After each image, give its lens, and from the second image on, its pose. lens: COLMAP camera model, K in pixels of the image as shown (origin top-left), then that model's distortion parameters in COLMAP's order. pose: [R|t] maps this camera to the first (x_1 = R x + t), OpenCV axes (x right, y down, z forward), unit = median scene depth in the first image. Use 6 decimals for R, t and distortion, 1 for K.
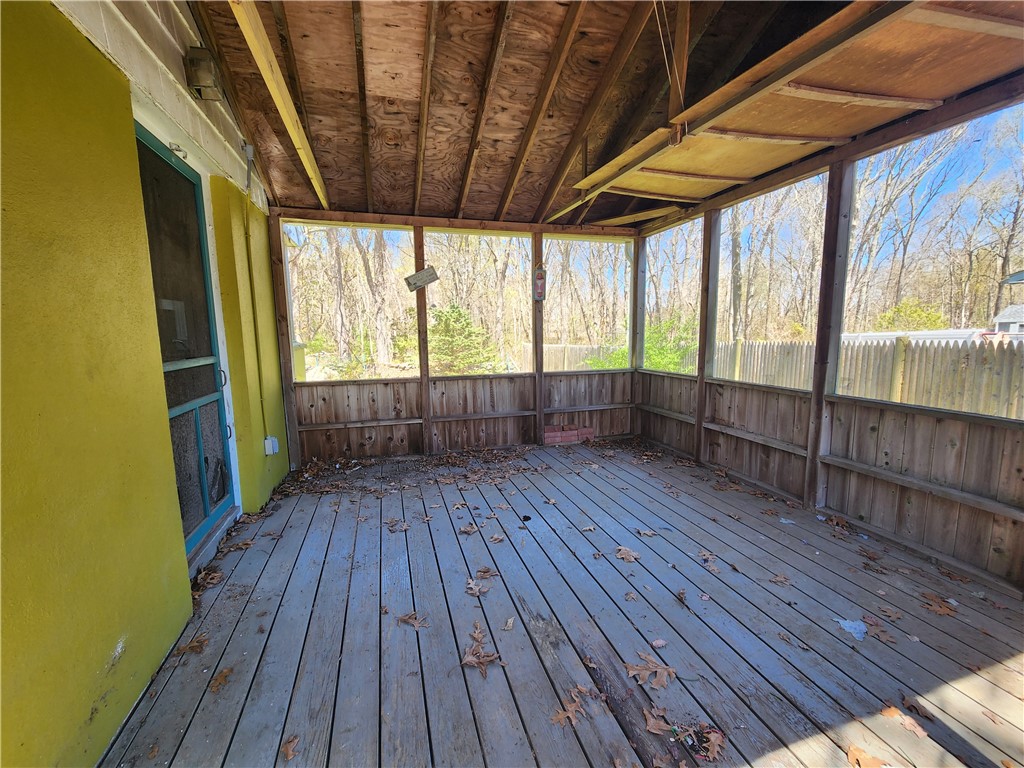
lens RADIAL K [[417.7, 0, 505.8], [0, 417.7, 381.3], [0, 0, 1]] dist [0.000811, -0.000265]
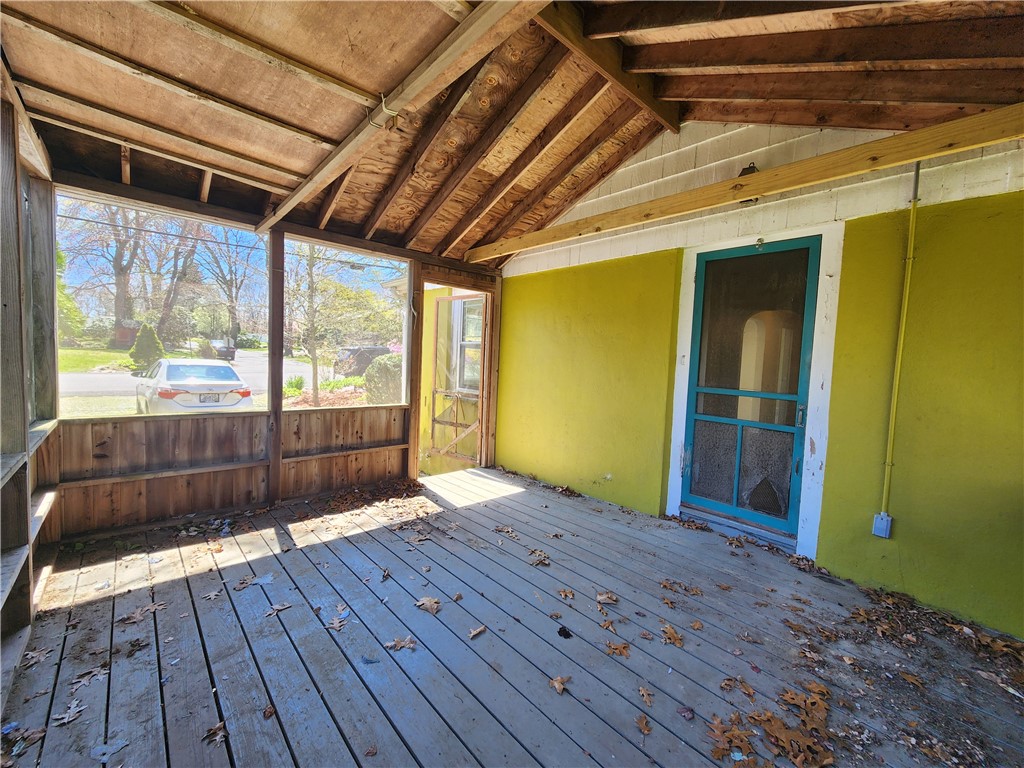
lens RADIAL K [[417.7, 0, 505.8], [0, 417.7, 381.3], [0, 0, 1]] dist [0.000811, -0.000265]
pose [[-0.901594, 0.004498, -0.432559, 0.663100], [-0.080647, 0.980667, 0.178291, -0.313122], [0.424998, 0.195631, -0.883801, 2.234144]]
